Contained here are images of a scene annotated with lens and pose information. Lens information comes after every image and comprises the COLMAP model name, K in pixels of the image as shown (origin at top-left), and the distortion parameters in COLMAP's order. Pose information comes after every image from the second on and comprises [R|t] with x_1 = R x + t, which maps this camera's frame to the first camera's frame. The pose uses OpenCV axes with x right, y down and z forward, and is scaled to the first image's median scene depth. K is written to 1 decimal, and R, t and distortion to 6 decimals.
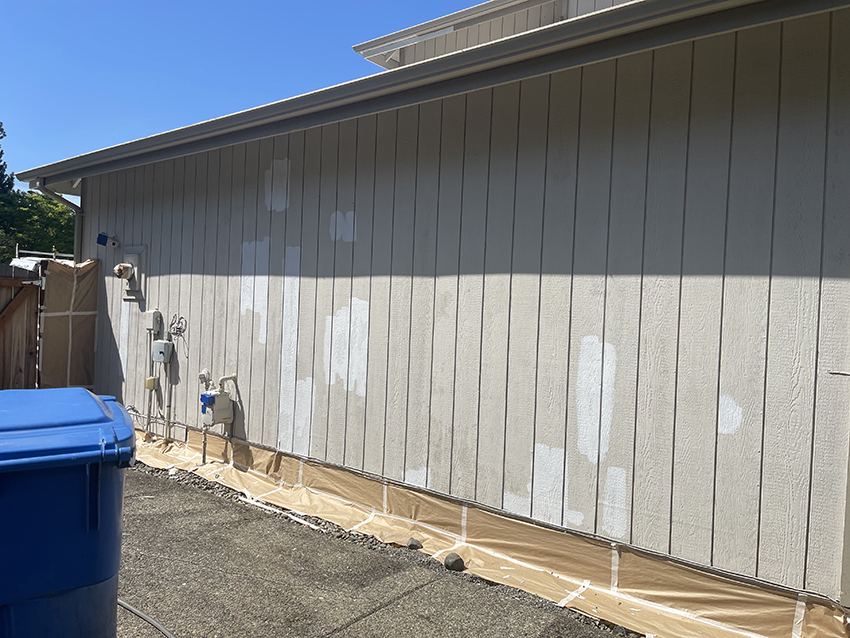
lens RADIAL K [[638.7, 0, 425.1], [0, 638.7, 313.8], [0, 0, 1]] dist [0.054579, -0.069210]
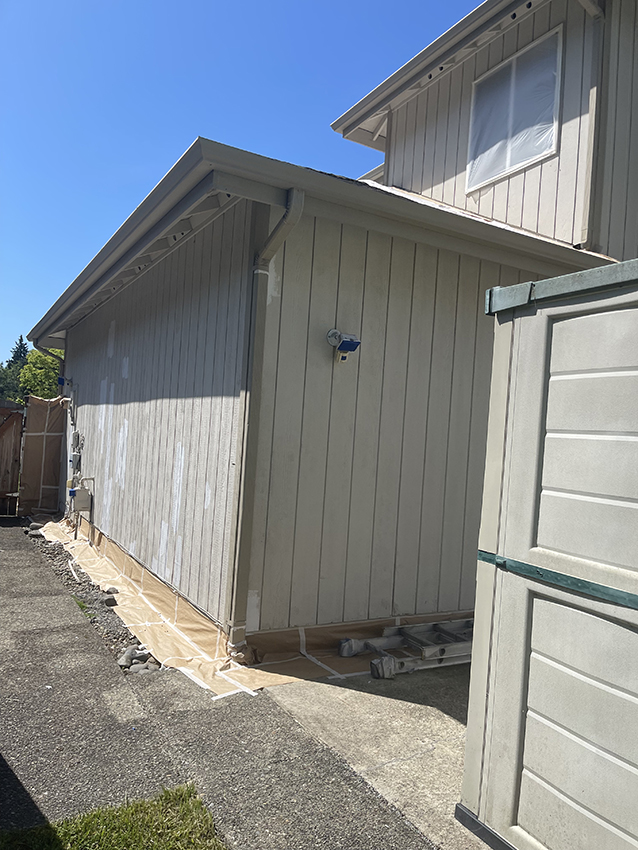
lens RADIAL K [[638.7, 0, 319.6], [0, 638.7, 430.5], [0, 0, 1]] dist [0.054579, -0.069210]
pose [[0.937051, 0.012309, -0.348975, 0.519722], [-0.024086, 0.999277, -0.029427, 0.019716], [0.348361, 0.035980, 0.936670, -0.104843]]
